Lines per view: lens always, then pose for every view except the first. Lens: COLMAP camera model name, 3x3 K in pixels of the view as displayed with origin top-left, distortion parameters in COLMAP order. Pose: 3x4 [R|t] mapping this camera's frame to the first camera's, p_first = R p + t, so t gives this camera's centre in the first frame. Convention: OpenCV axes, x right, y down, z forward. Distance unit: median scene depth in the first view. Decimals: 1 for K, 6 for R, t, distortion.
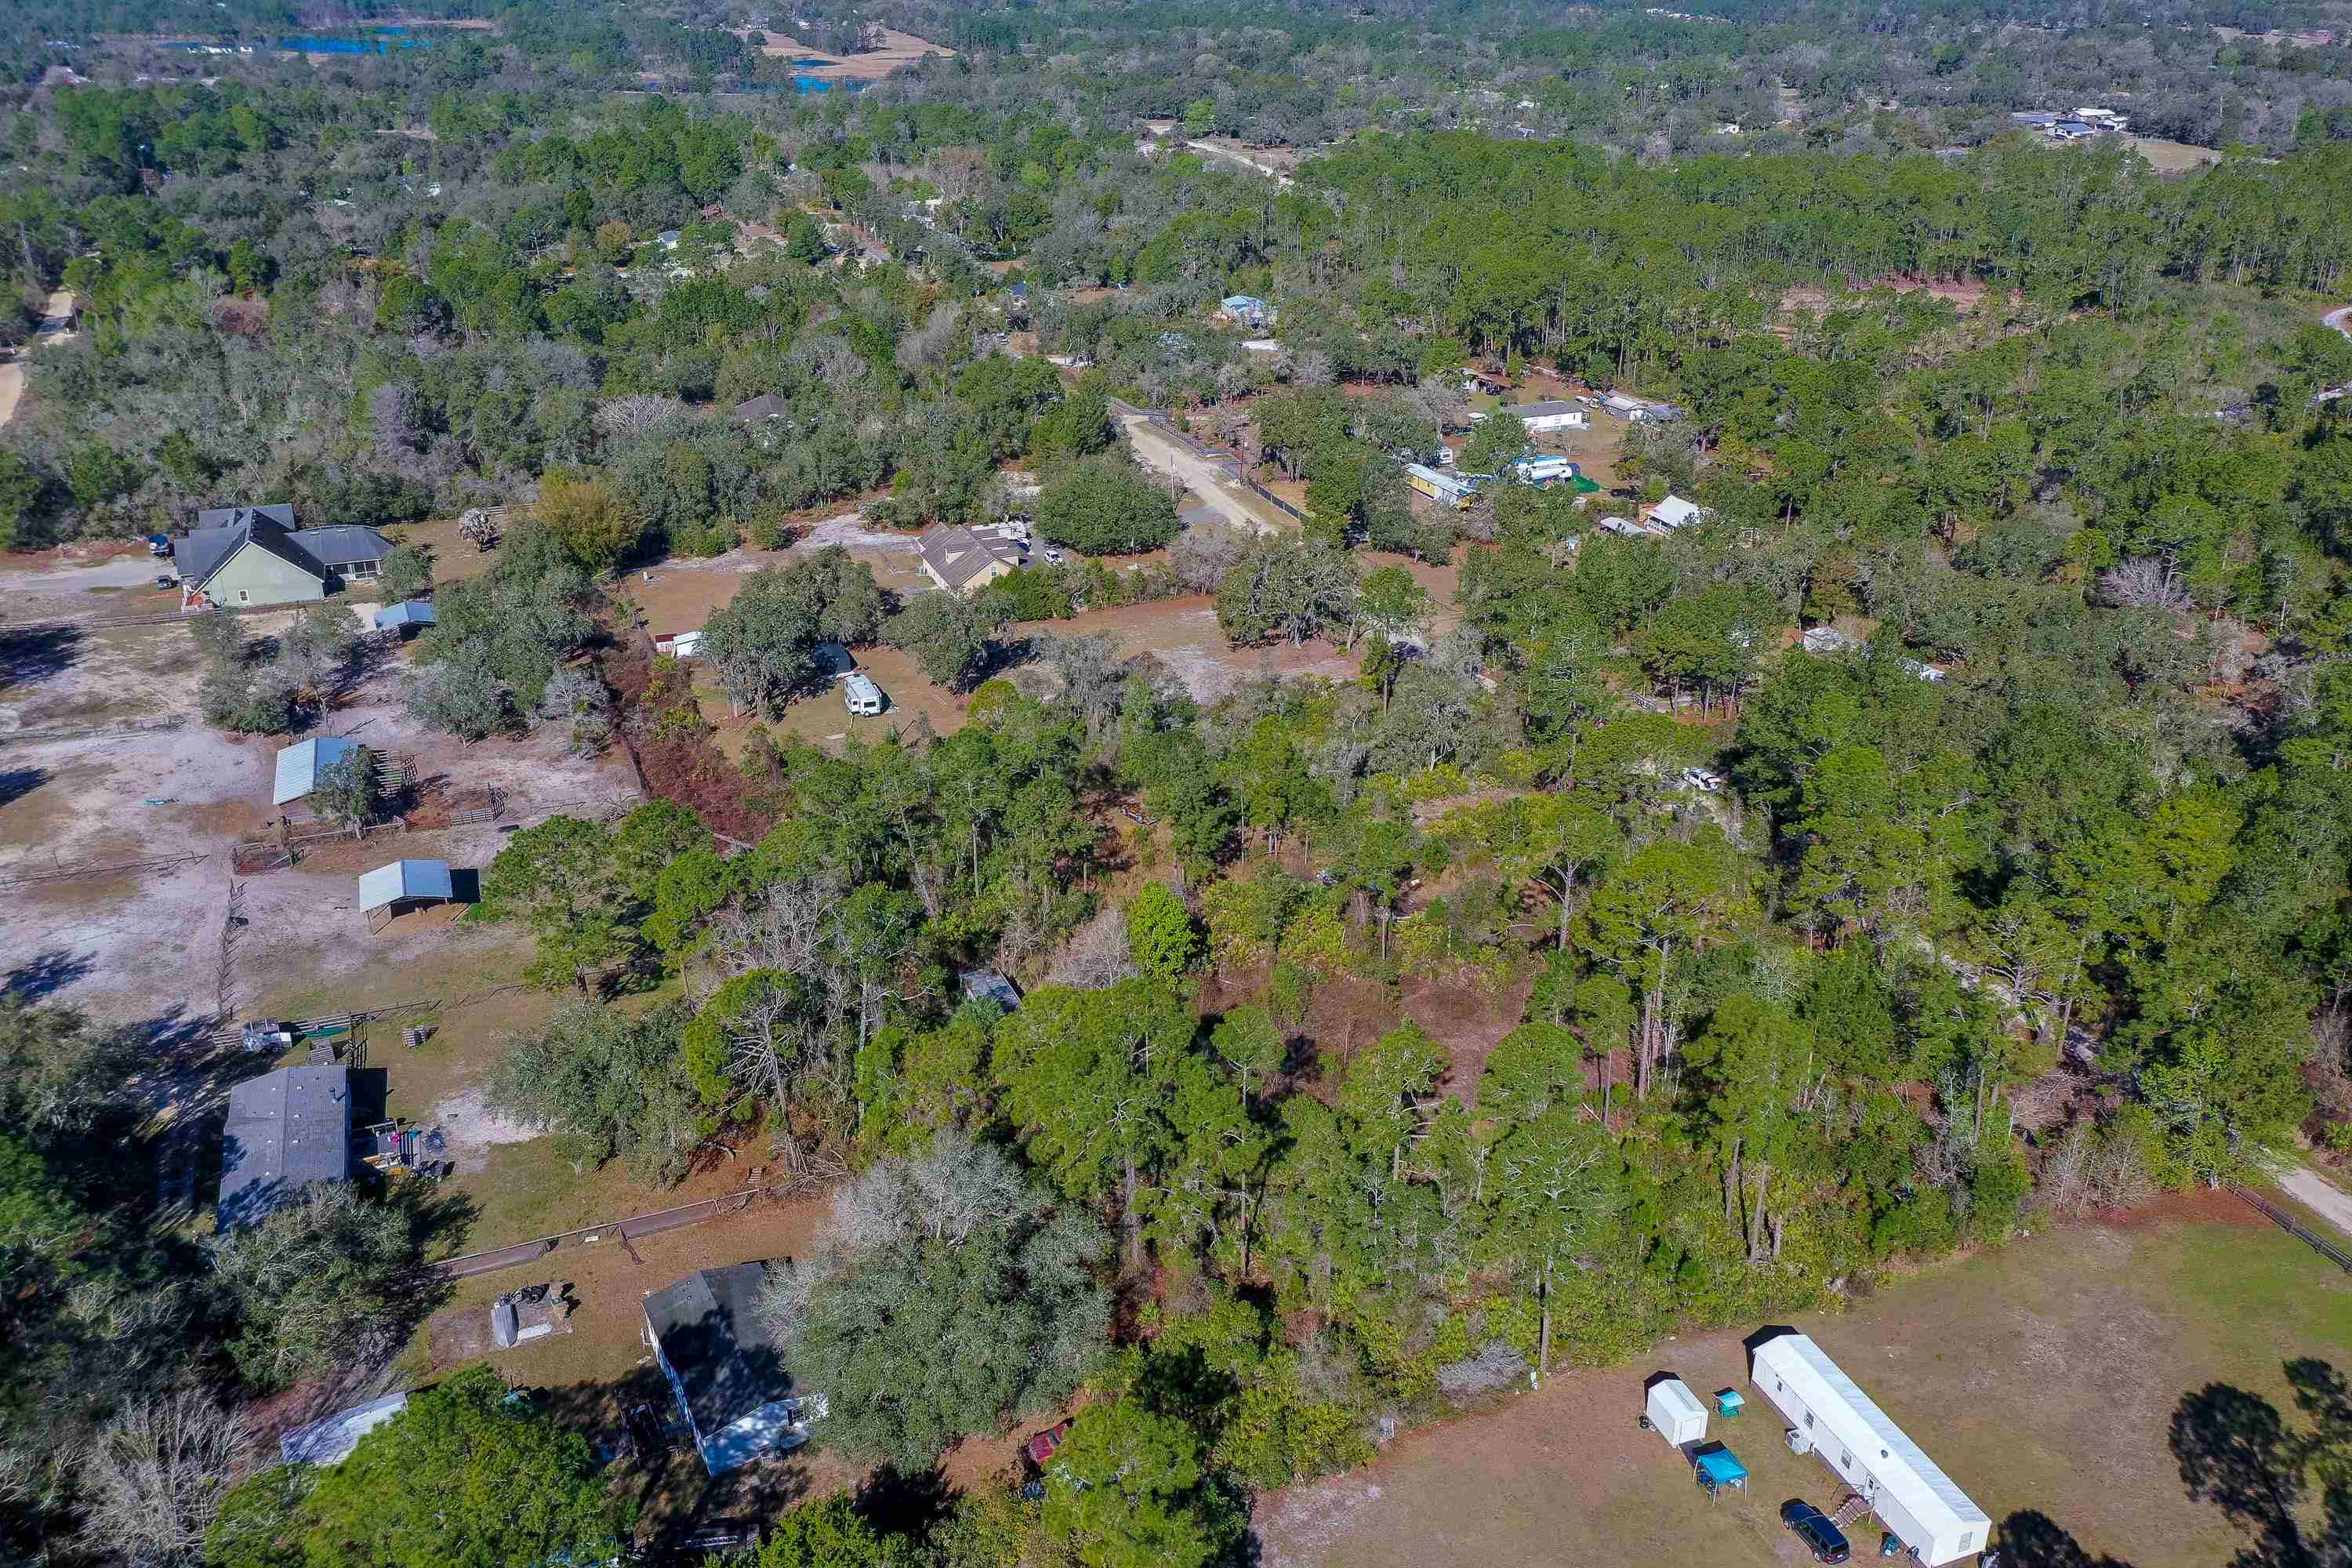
lens RADIAL K [[1859.6, 0, 1180.6], [0, 1859.6, 764.4], [0, 0, 1]] dist [0.034443, 0.021223]
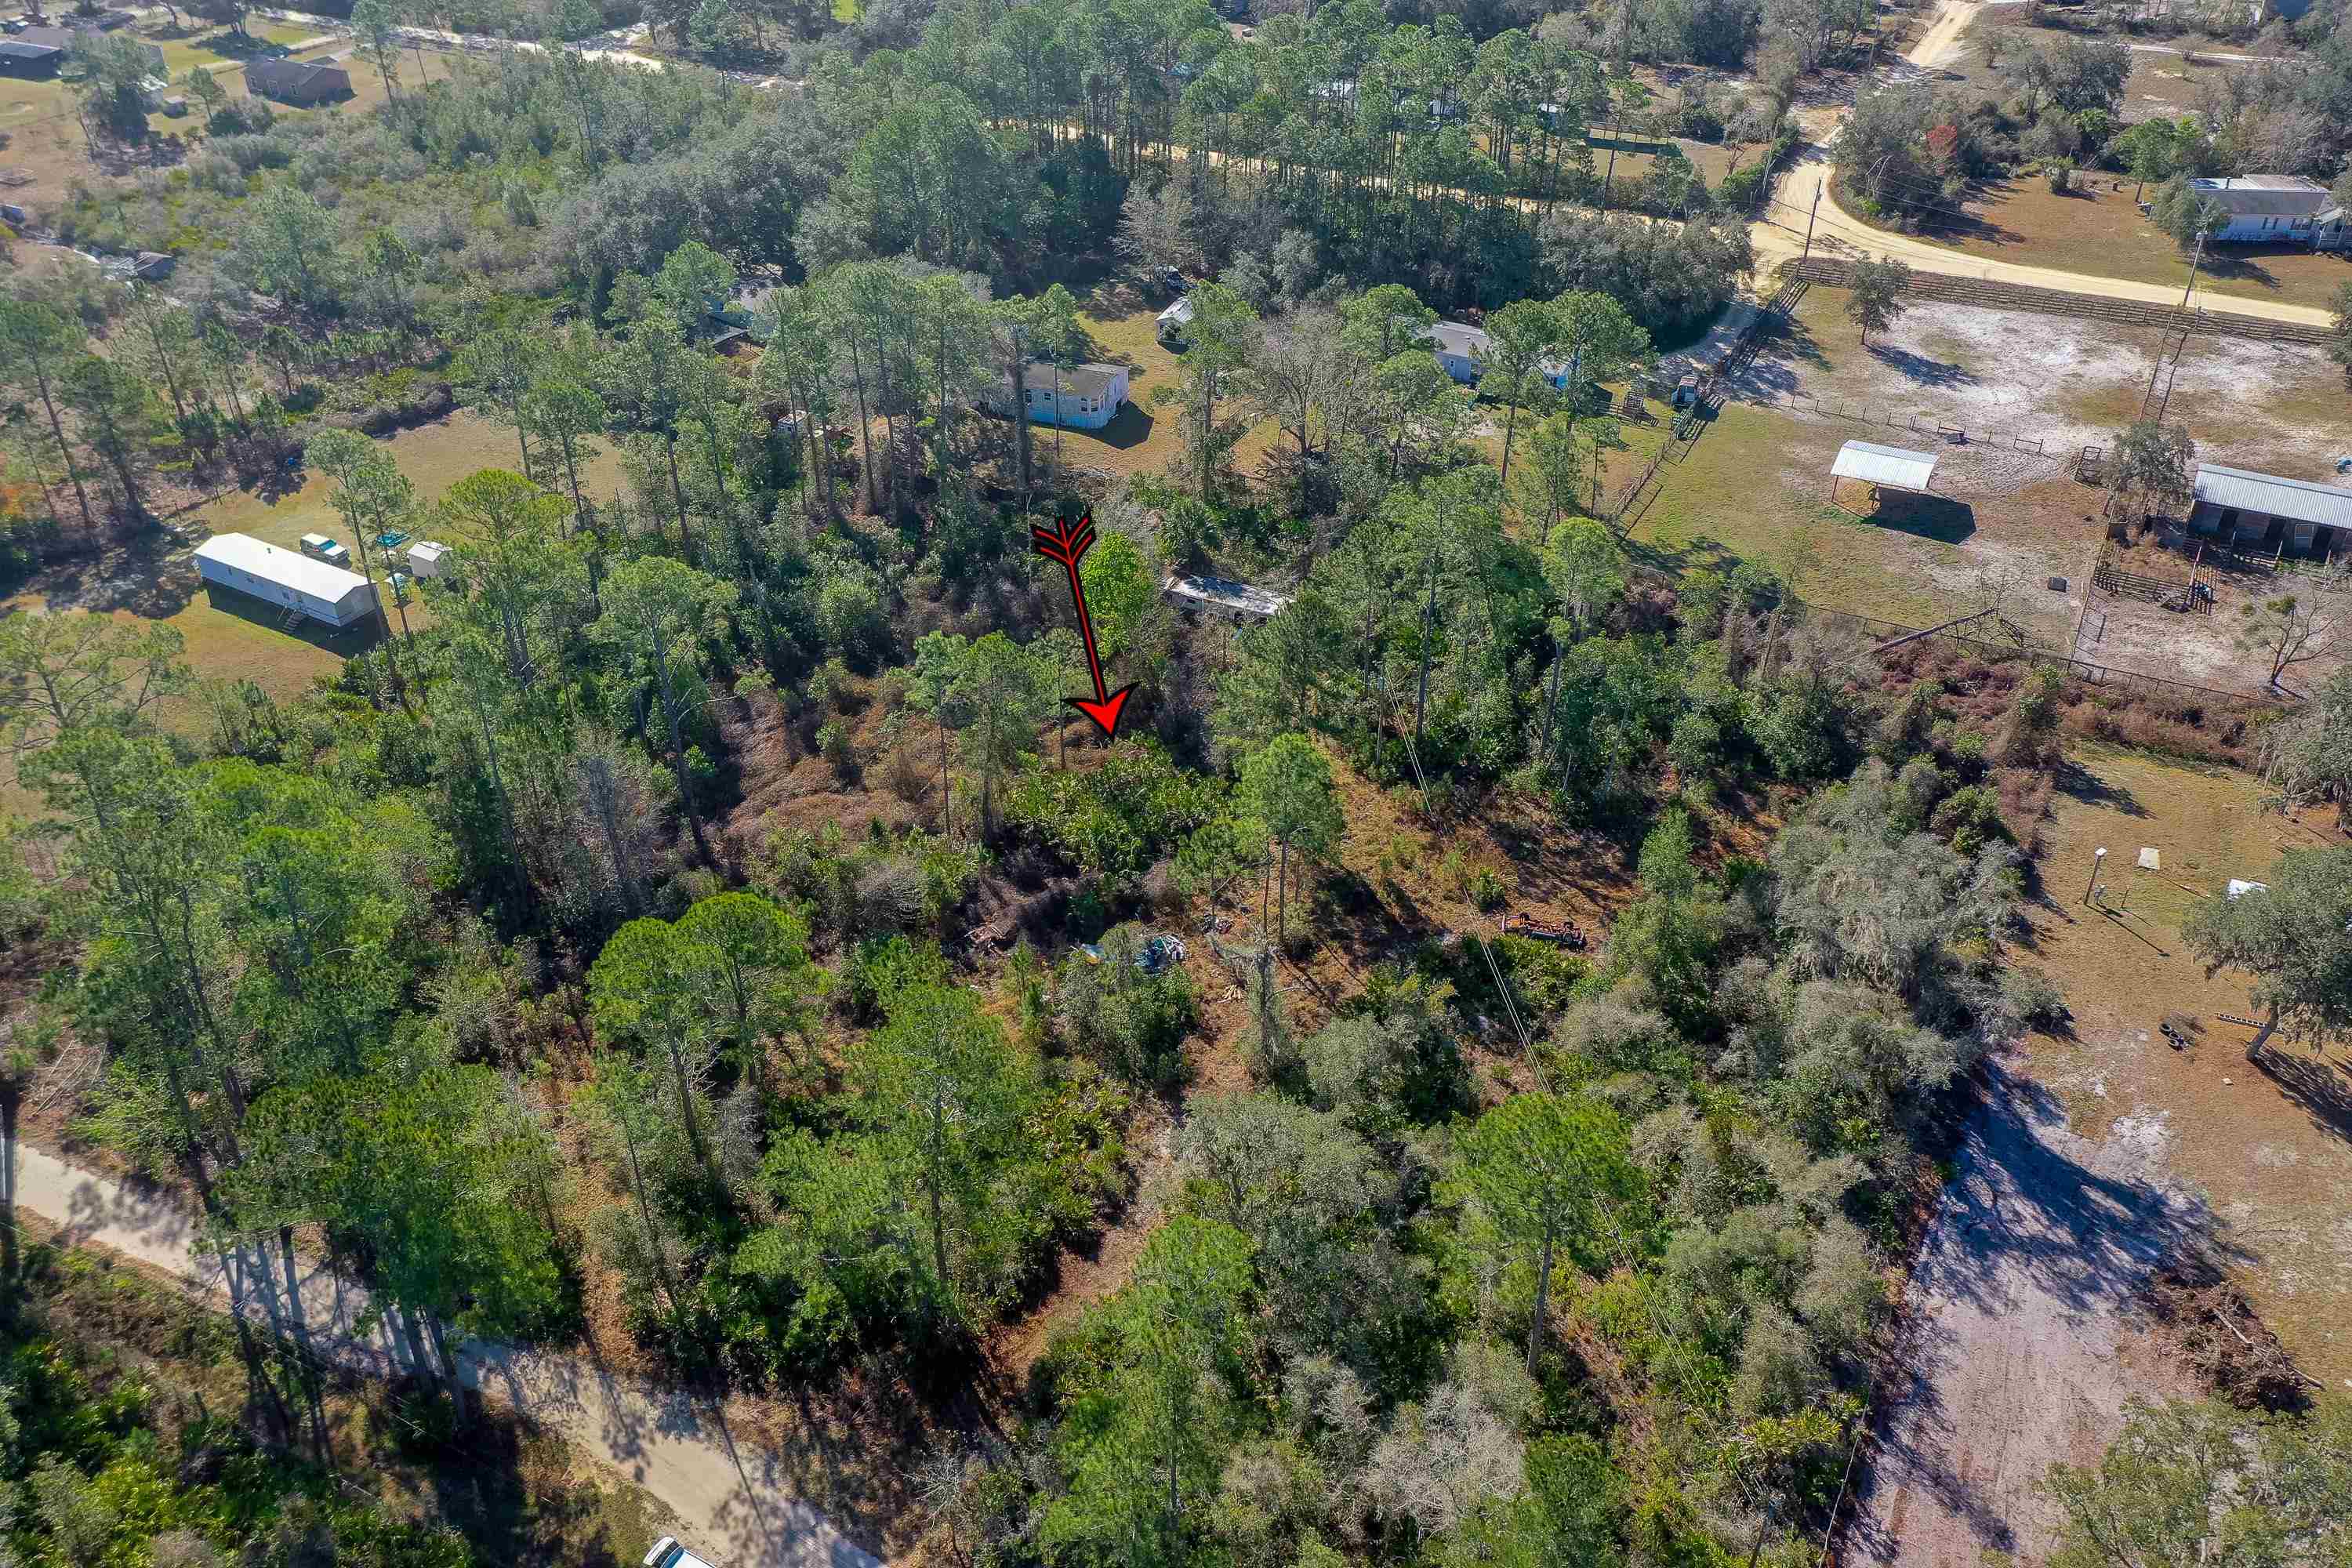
lens RADIAL K [[1859.6, 0, 1181.6], [0, 1859.6, 776.3], [0, 0, 1]] dist [0.034443, 0.021223]
pose [[-0.770805, 0.362738, -0.523719, 0.287456], [-0.258061, 0.573827, 0.777256, -0.345851], [0.582464, 0.734264, -0.348701, 0.893950]]
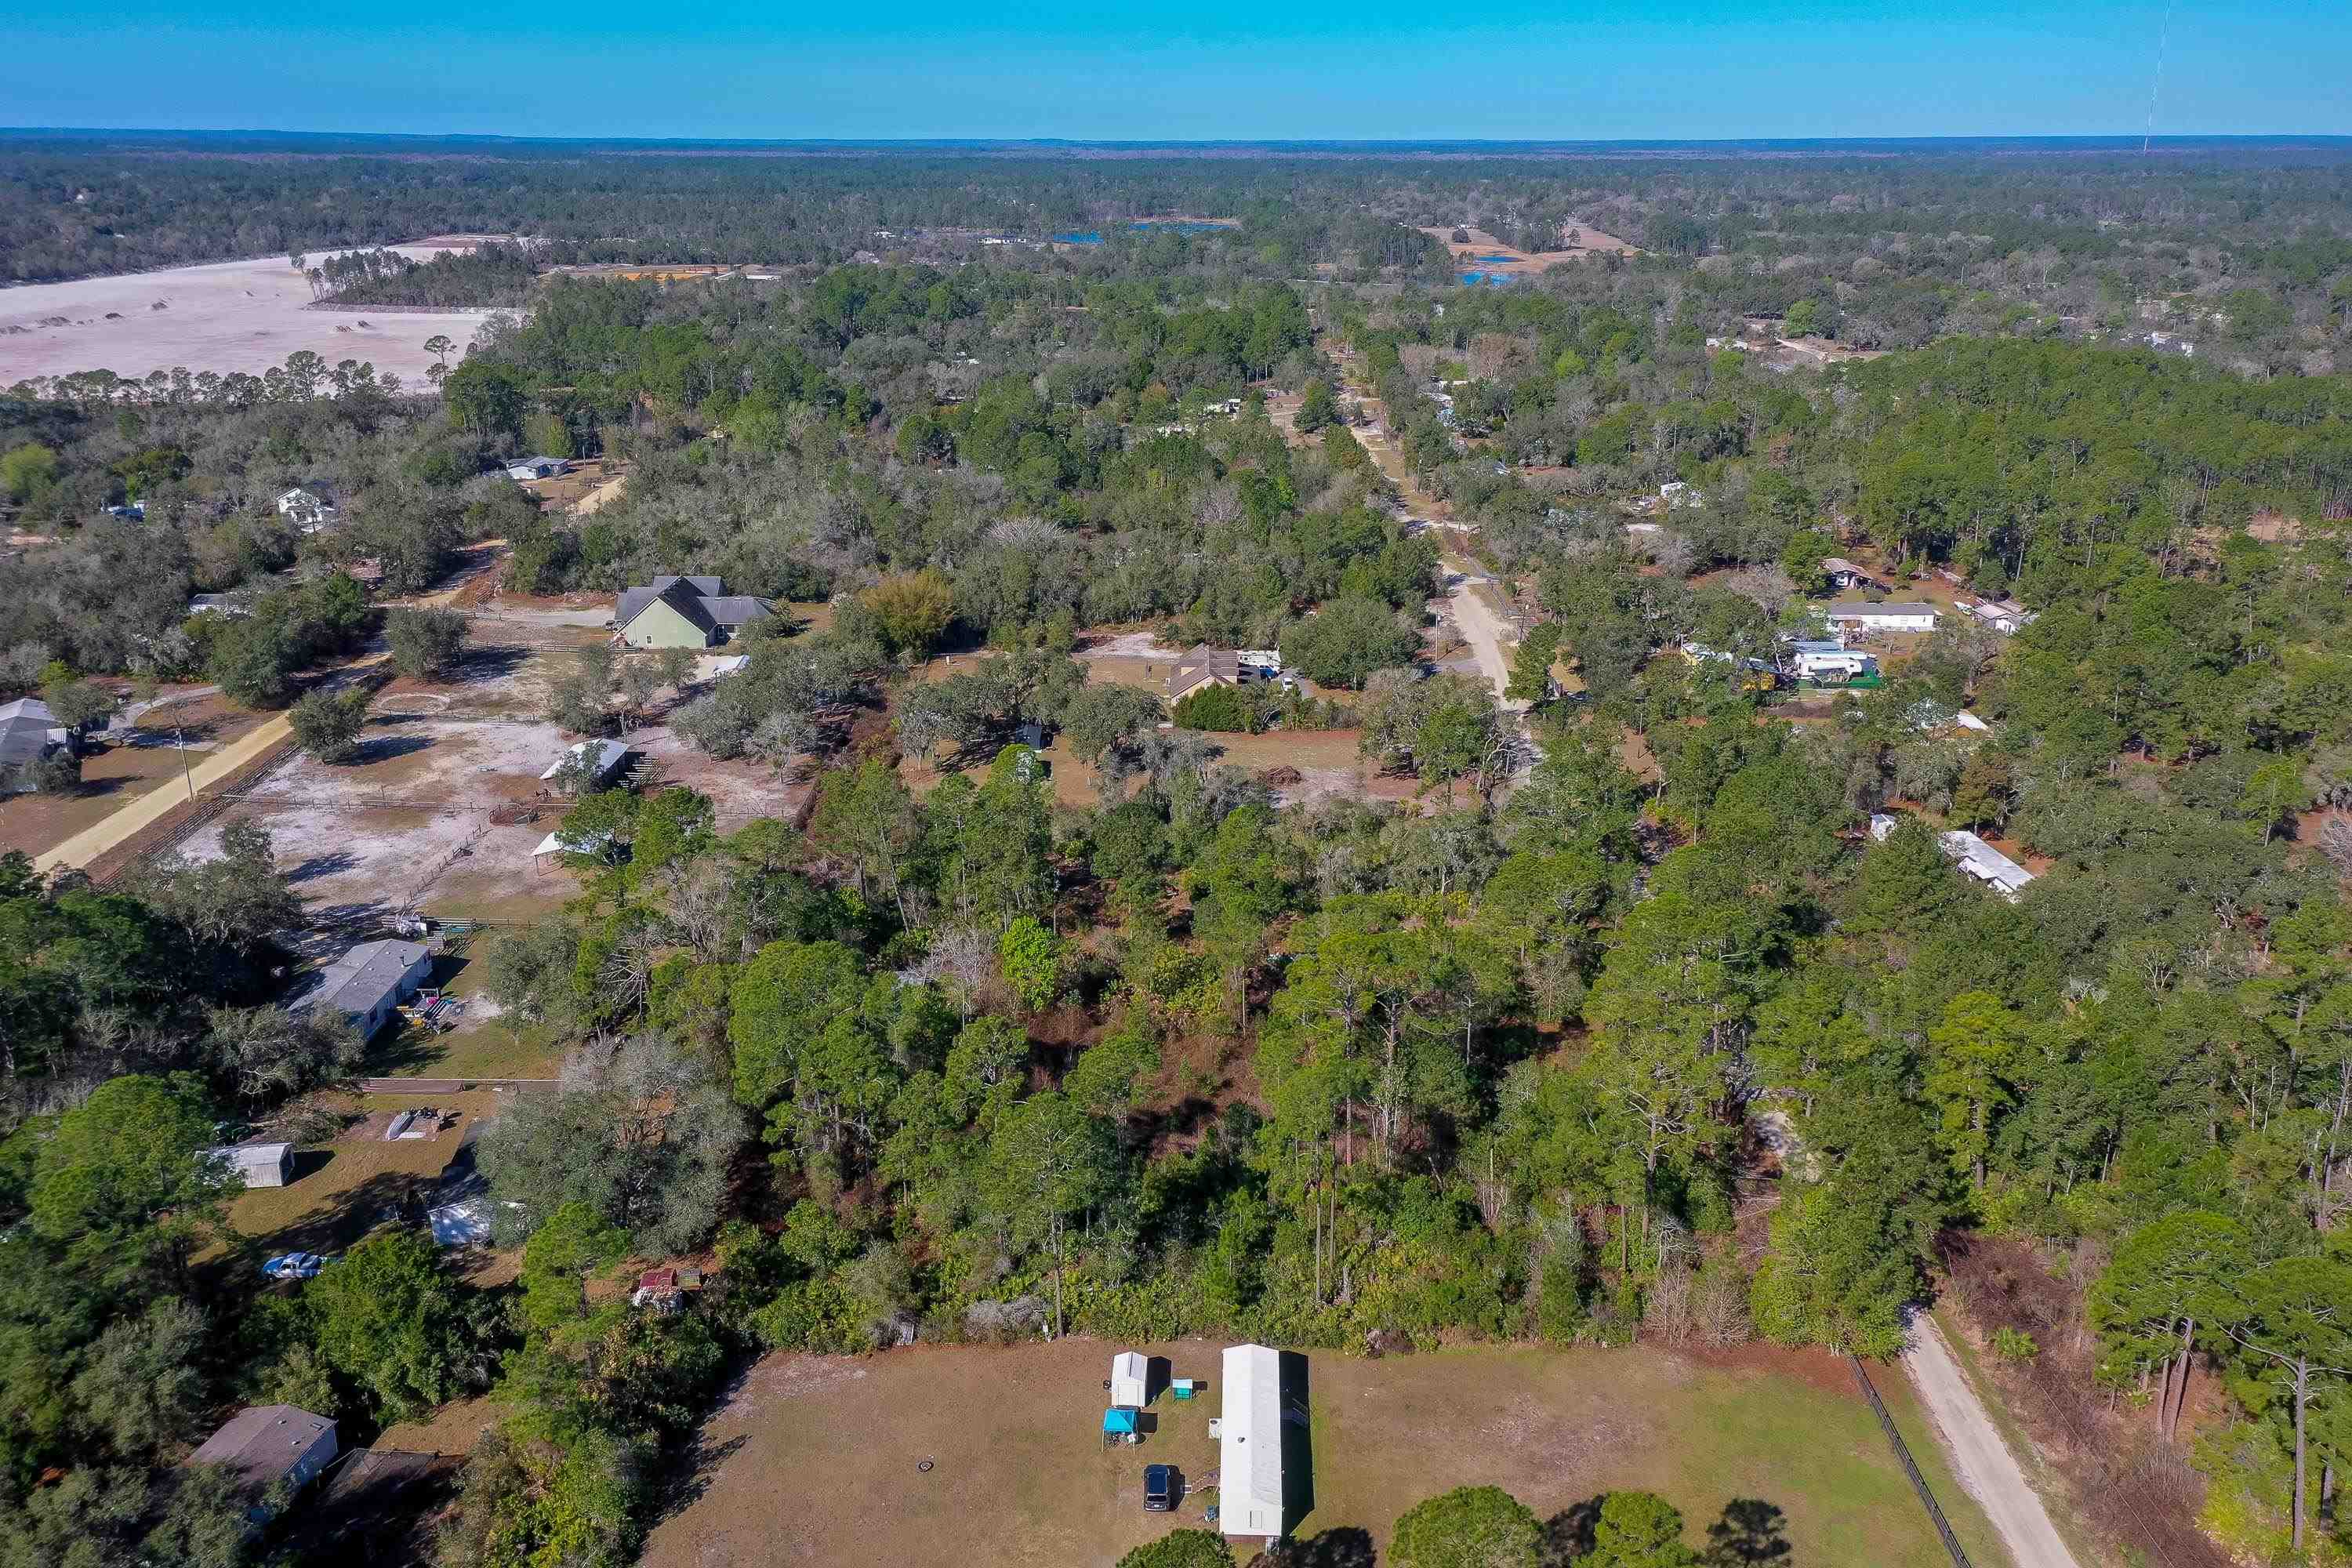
lens RADIAL K [[1859.6, 0, 1182.5], [0, 1859.6, 798.1], [0, 0, 1]] dist [0.034443, 0.021223]
pose [[0.925041, 0.131507, -0.356378, 0.310959], [-0.159373, 0.985959, -0.049850, 0.022141], [0.344818, 0.102910, 0.933011, -0.043240]]
